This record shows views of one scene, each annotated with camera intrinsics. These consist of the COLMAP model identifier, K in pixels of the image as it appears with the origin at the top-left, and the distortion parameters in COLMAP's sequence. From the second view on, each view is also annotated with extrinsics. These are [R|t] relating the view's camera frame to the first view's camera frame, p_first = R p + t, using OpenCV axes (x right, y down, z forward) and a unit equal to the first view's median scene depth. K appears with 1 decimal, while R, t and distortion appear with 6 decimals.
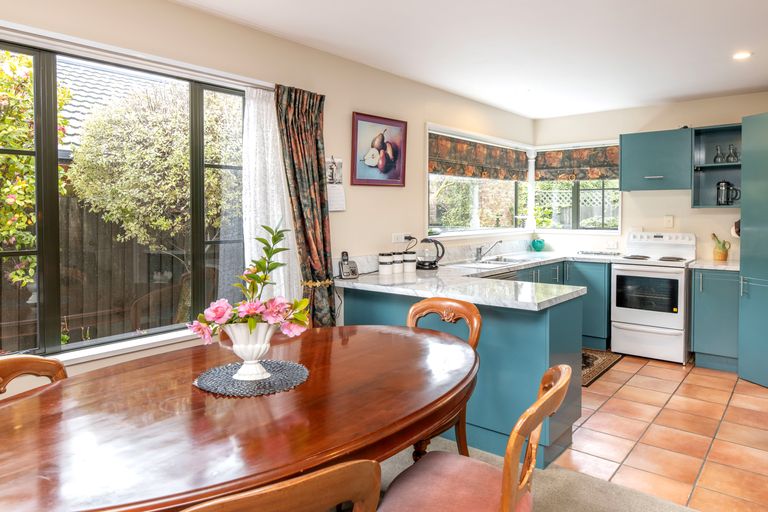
lens RADIAL K [[526.6, 0, 392.2], [0, 526.6, 236.2], [0, 0, 1]] dist [-0.000348, -0.006045]
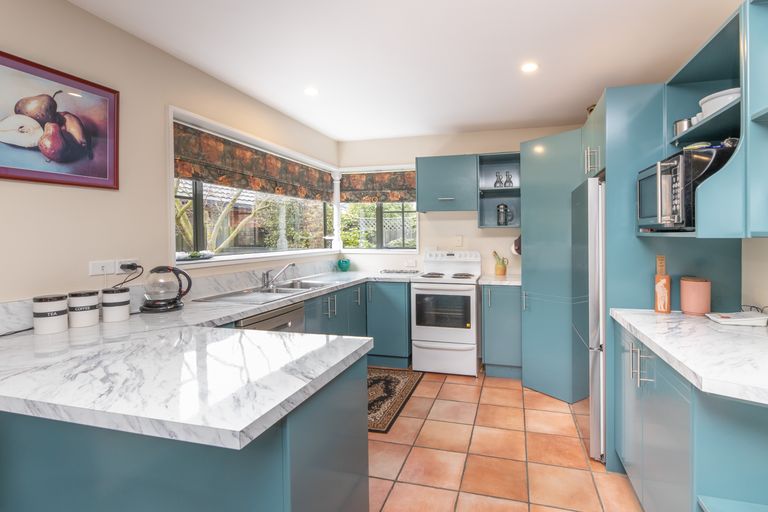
lens RADIAL K [[386.5, 0, 425.6], [0, 386.5, 239.2], [0, 0, 1]] dist [0.003143, 0.000205]
pose [[0.909773, -0.005259, 0.415074, 0.143972], [0.021350, 0.999189, -0.034134, -0.005833], [-0.414557, 0.039916, 0.909147, 0.332056]]
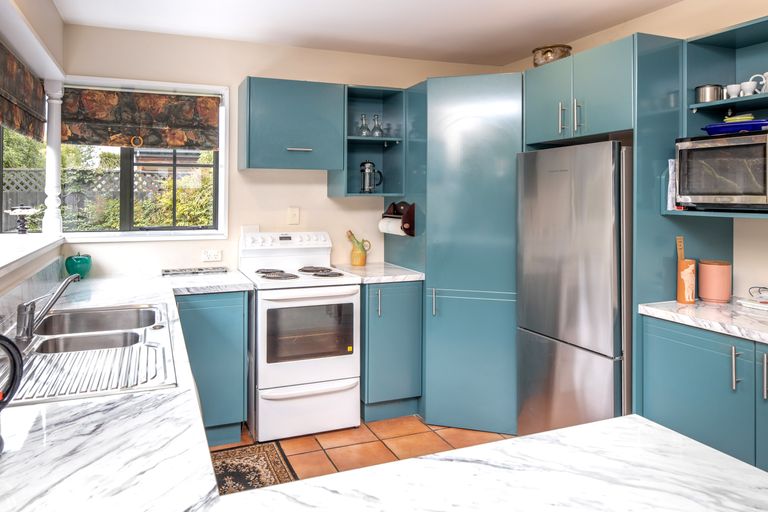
lens RADIAL K [[526.6, 0, 358.3], [0, 526.6, 191.6], [0, 0, 1]] dist [-0.000348, -0.006045]
pose [[0.505866, 0.009691, 0.862558, -0.035162], [0.038240, 0.998702, -0.033648, -0.036557], [-0.861764, 0.050006, 0.504839, 0.641923]]
